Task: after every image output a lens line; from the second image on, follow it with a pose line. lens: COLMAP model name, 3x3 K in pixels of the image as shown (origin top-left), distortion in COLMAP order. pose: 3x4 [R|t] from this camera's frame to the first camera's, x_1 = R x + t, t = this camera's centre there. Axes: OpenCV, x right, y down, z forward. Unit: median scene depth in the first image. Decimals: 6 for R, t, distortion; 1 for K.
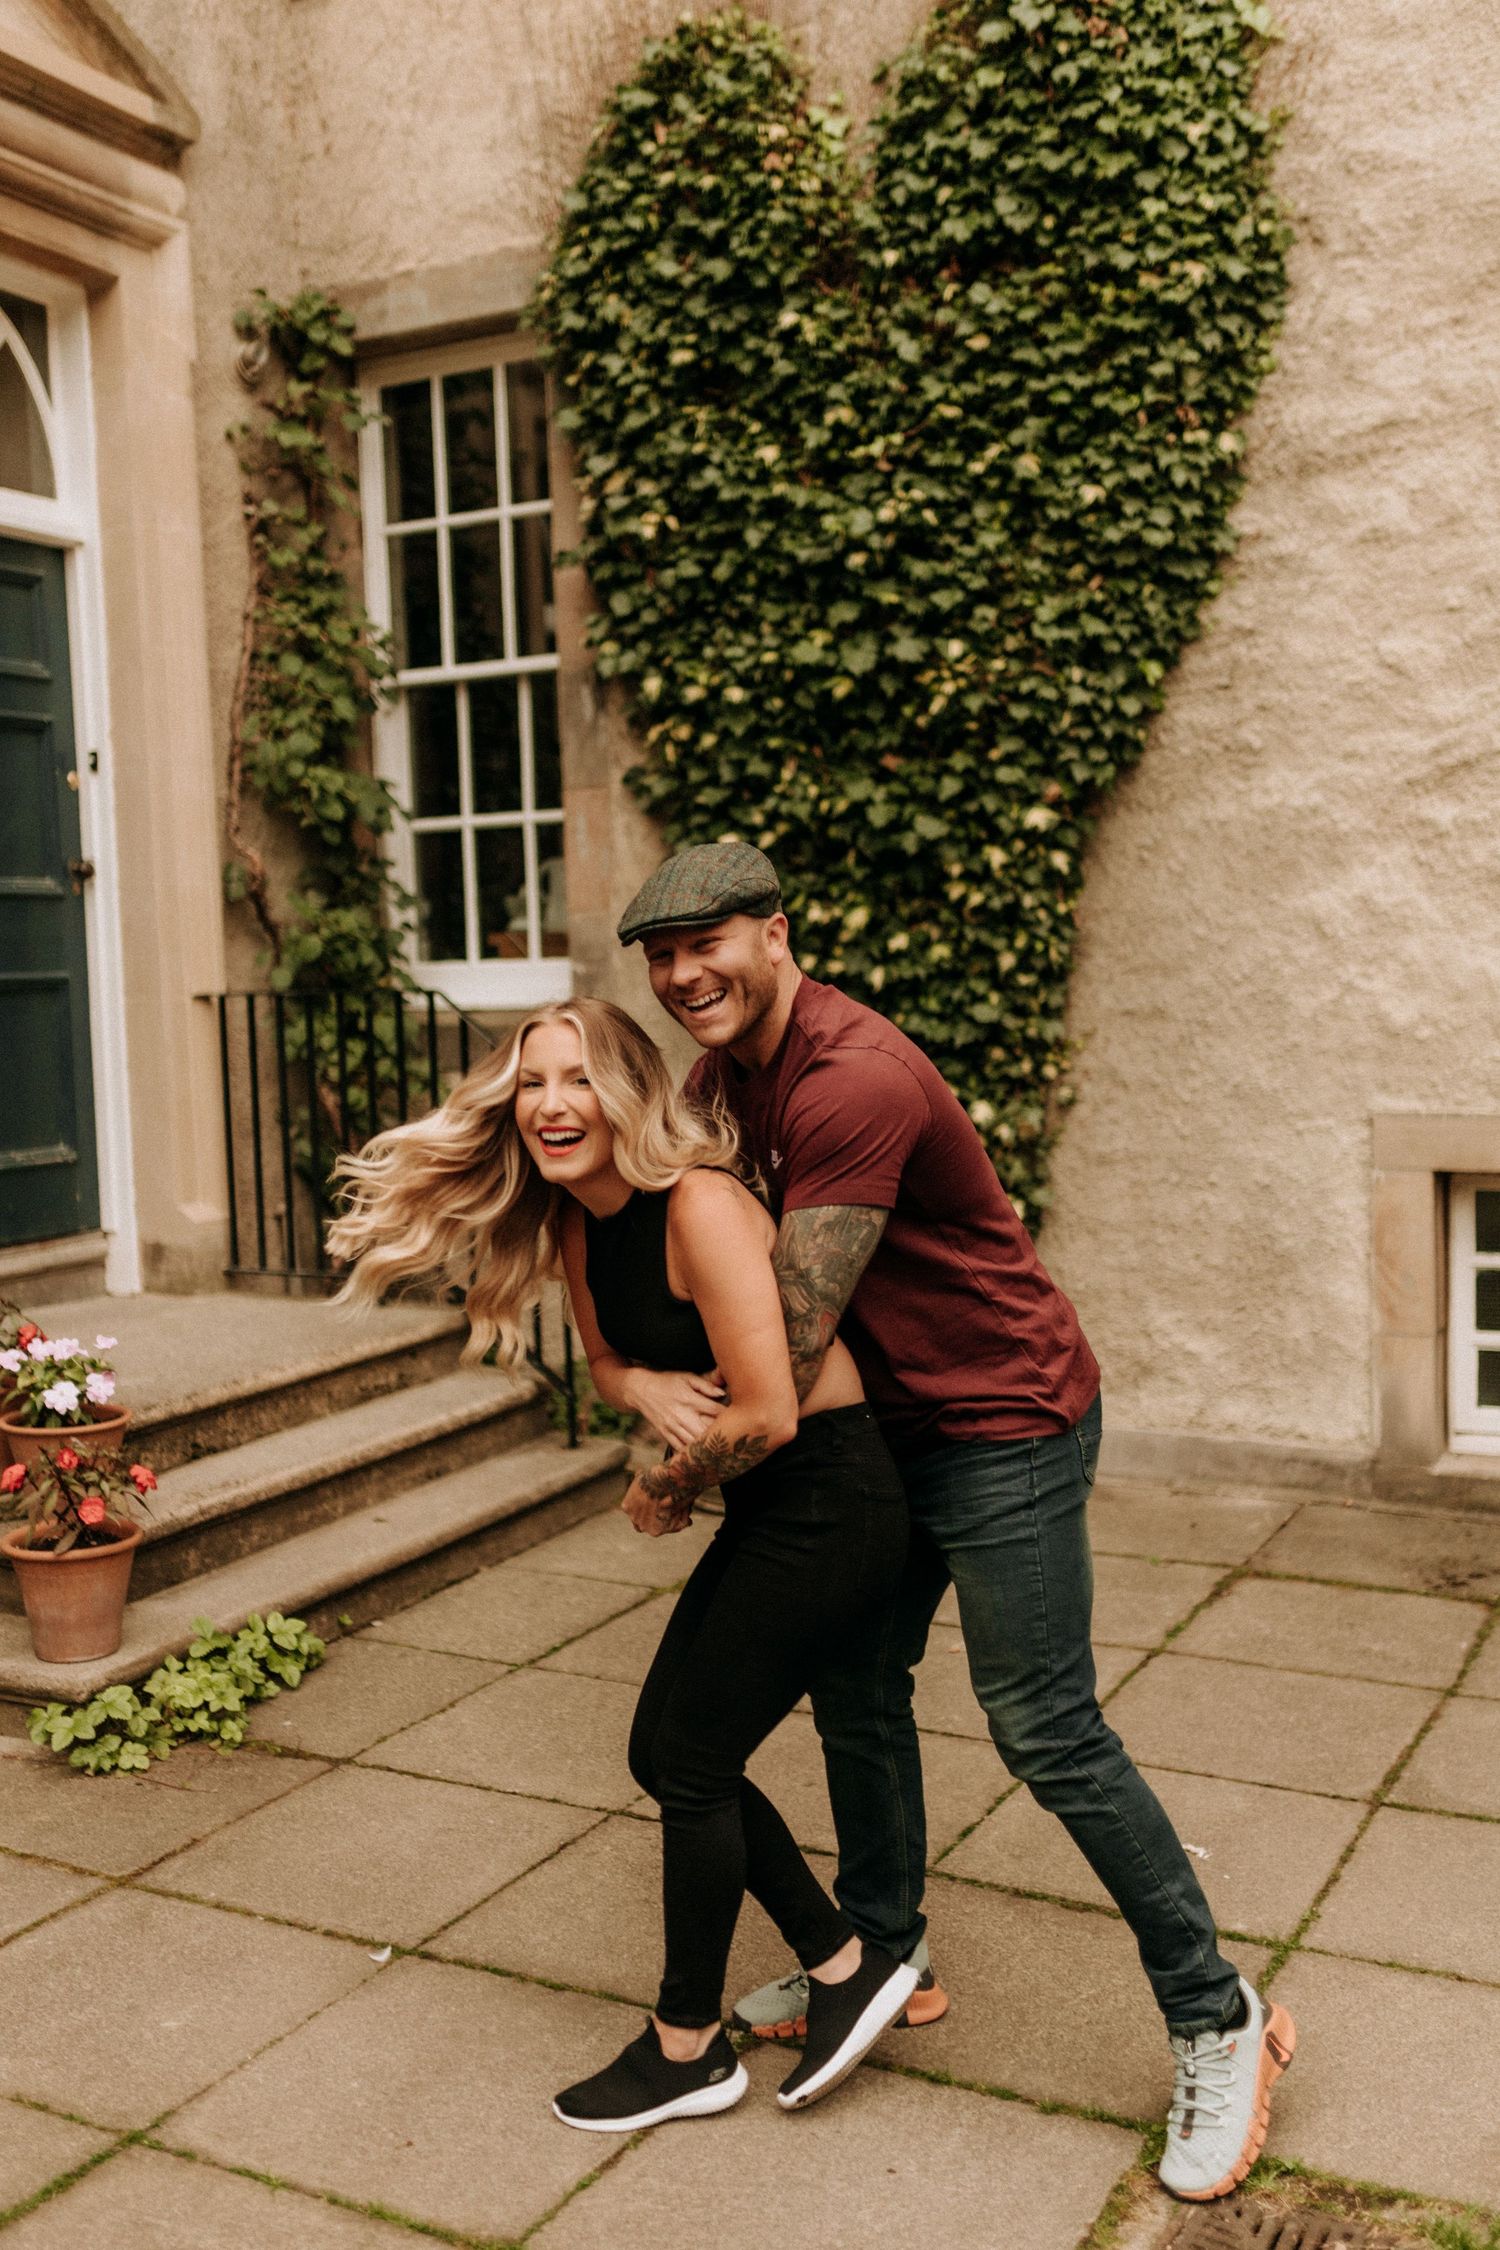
lens RADIAL K [[2150.2, 0, 750.0], [0, 2150.2, 1125.0], [0, 0, 1]] dist [0.002764, -0.001385]
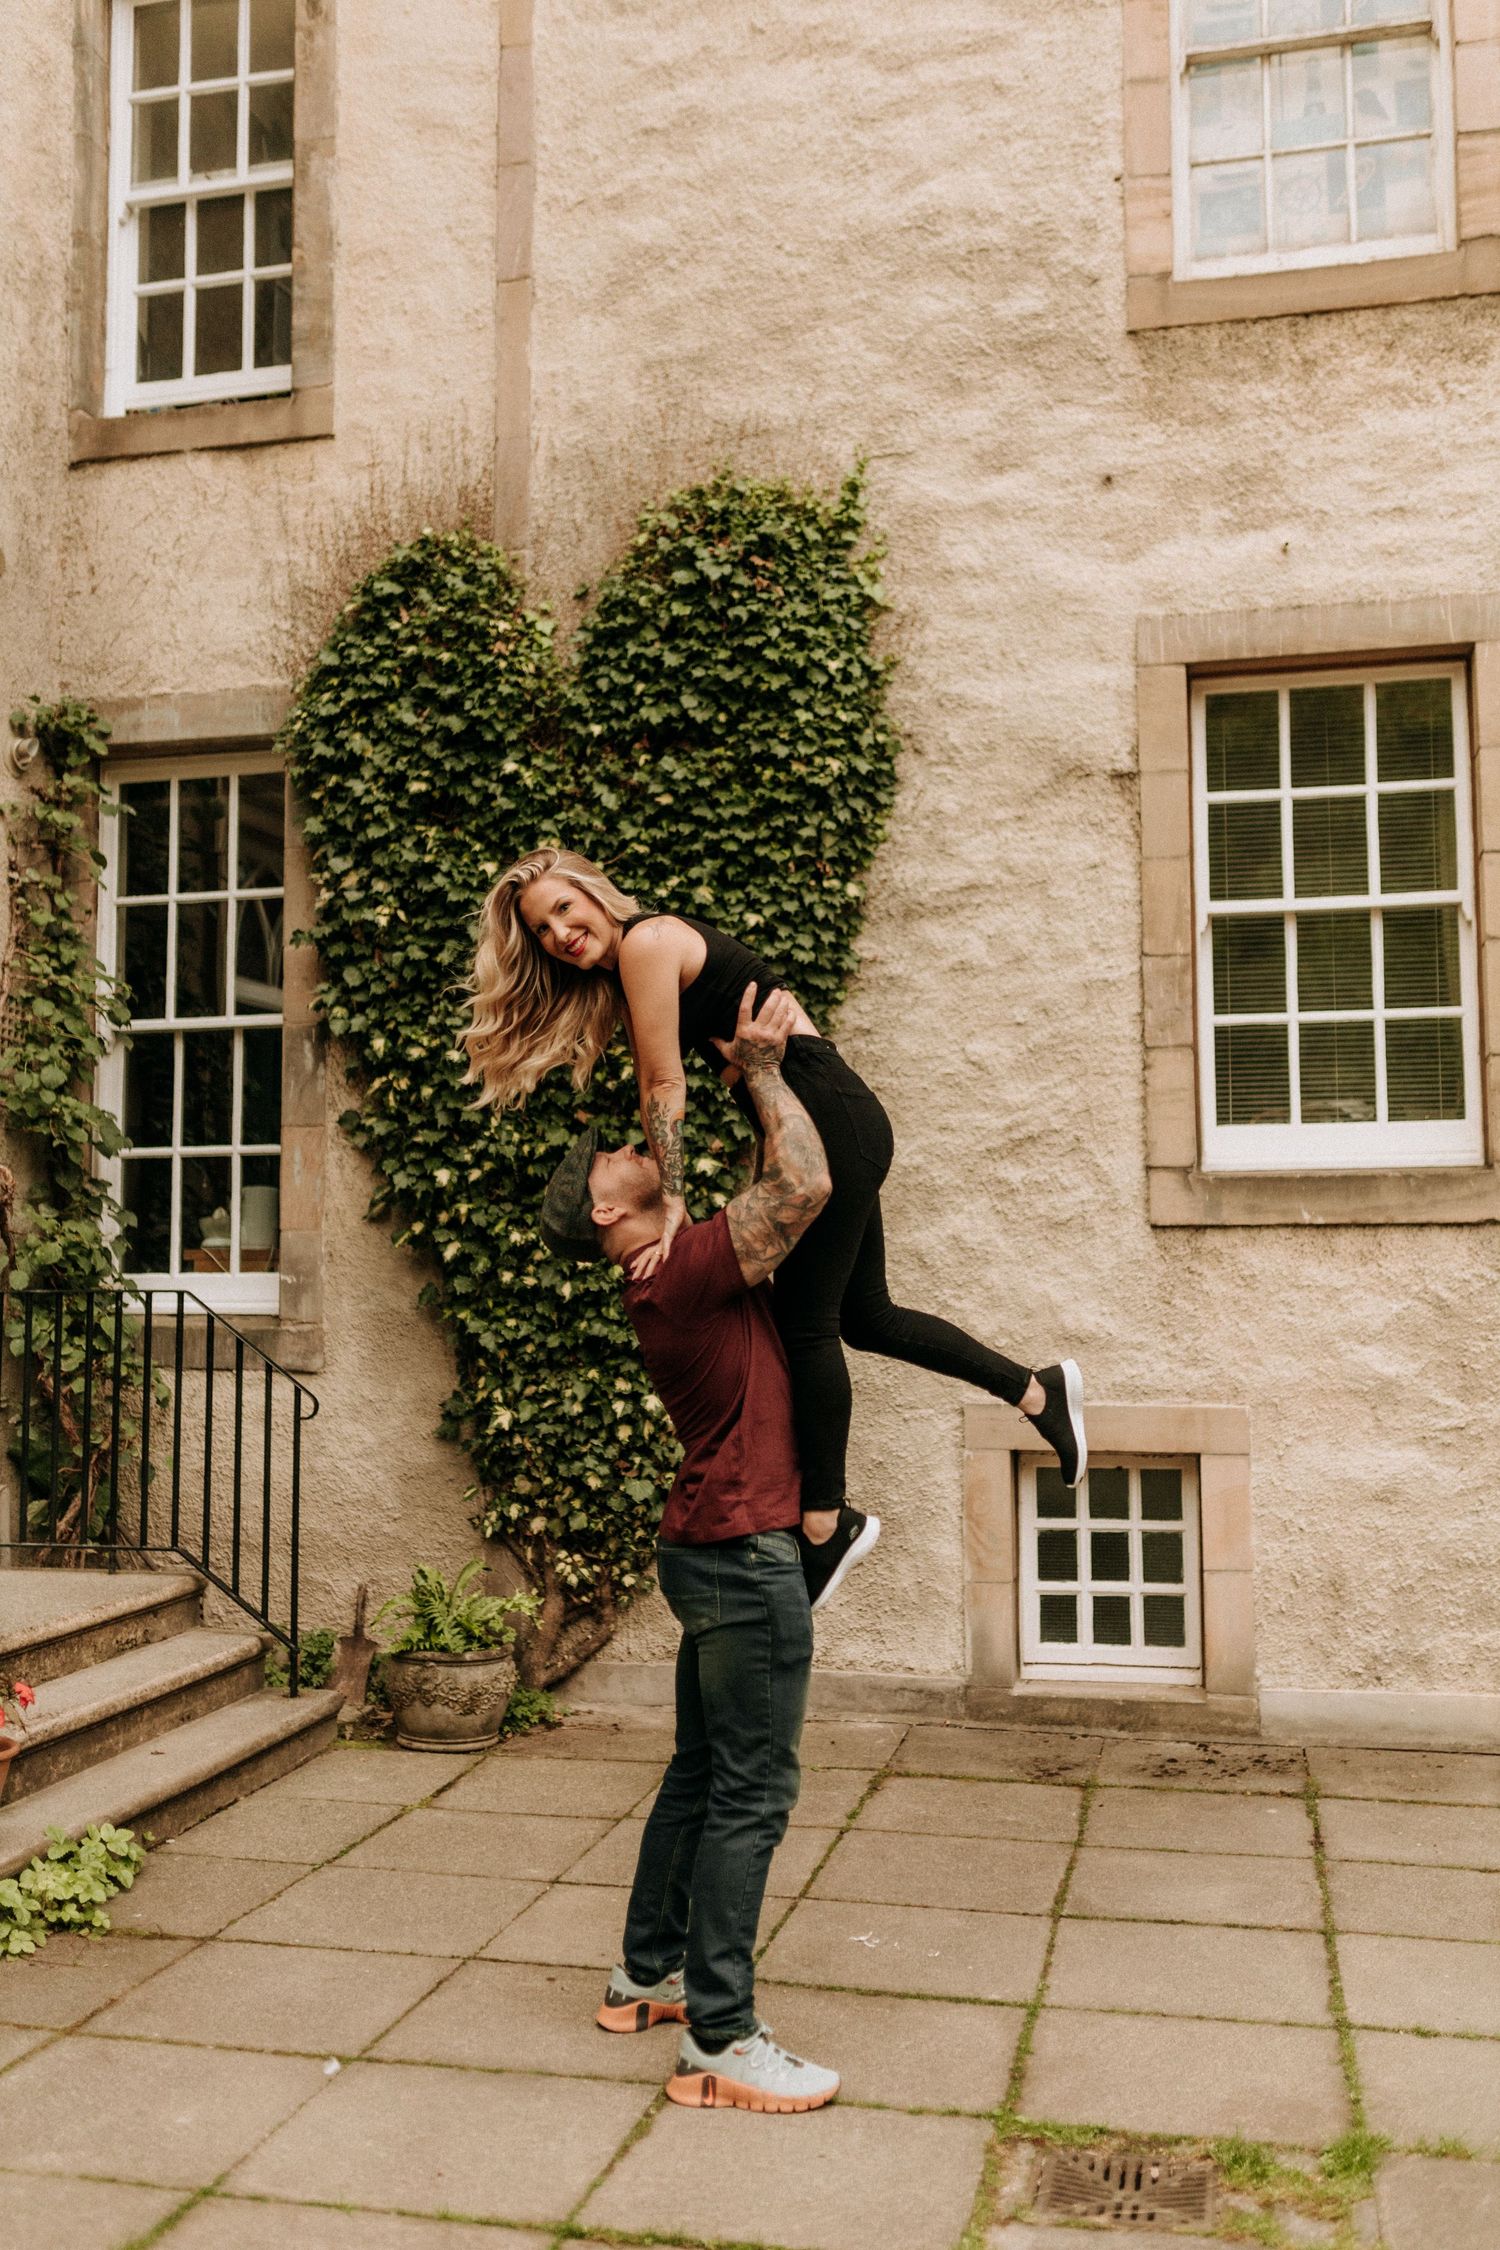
lens RADIAL K [[1953.5, 0, 750.0], [0, 1953.5, 1125.0], [0, 0, 1]] dist [-0.002799, 0.010781]
pose [[0.966057, 0.049307, 0.253581, -0.130878], [-0.005080, 0.985052, -0.172184, 0.030086], [-0.258280, 0.165052, 0.951866, -0.096297]]
